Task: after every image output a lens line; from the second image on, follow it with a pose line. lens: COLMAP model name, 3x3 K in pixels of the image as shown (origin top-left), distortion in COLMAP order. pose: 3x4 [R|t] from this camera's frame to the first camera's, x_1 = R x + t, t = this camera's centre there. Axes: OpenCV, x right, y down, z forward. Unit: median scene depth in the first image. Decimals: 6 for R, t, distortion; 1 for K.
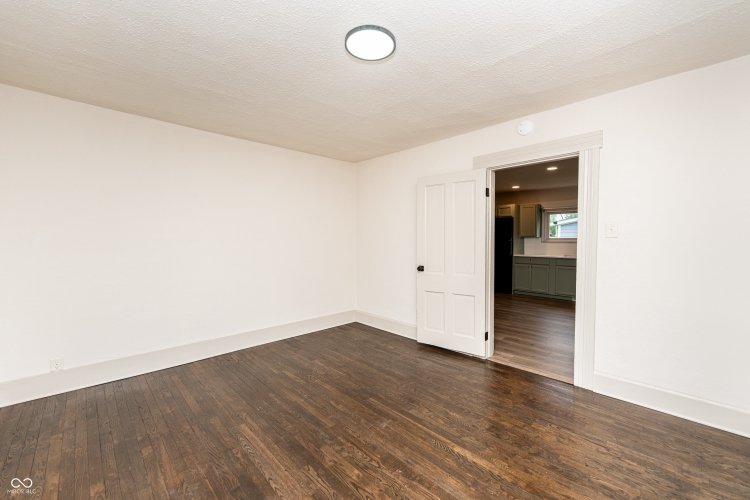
lens RADIAL K [[318.5, 0, 375.0], [0, 318.5, 250.0], [0, 0, 1]] dist [-0.000049, -0.000371]
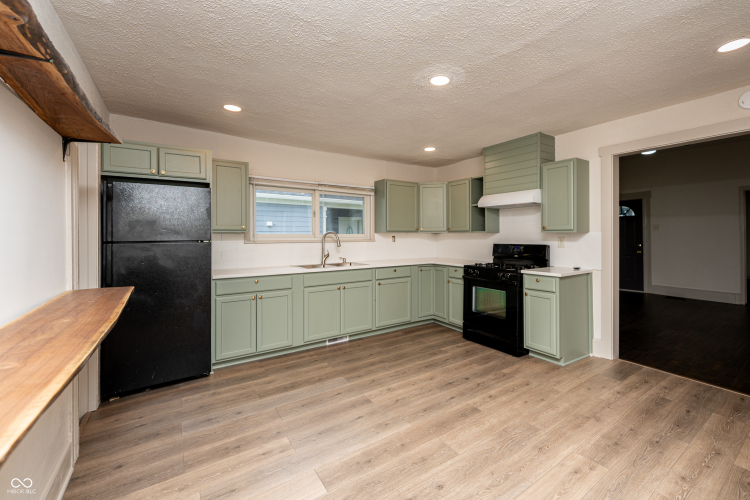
lens RADIAL K [[316.8, 0, 391.8], [0, 316.8, 237.8], [0, 0, 1]] dist [0.000158, -0.000142]
pose [[0.173183, -0.006907, 0.984865, 0.091734], [0.036789, 0.999323, 0.000540, -0.033012], [-0.984202, 0.036139, 0.173320, 0.880876]]
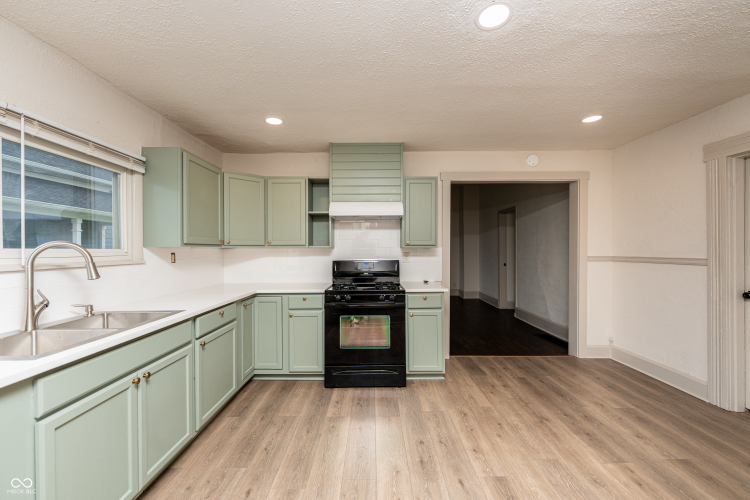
lens RADIAL K [[300.8, 0, 375.0], [0, 300.8, 250.0], [0, 0, 1]] dist [0.000569, 0.000135]
pose [[-0.717172, 0.003000, 0.696890, 0.387099], [0.028818, 0.999263, 0.025354, -0.043631], [-0.696300, 0.038266, -0.716730, 1.136657]]
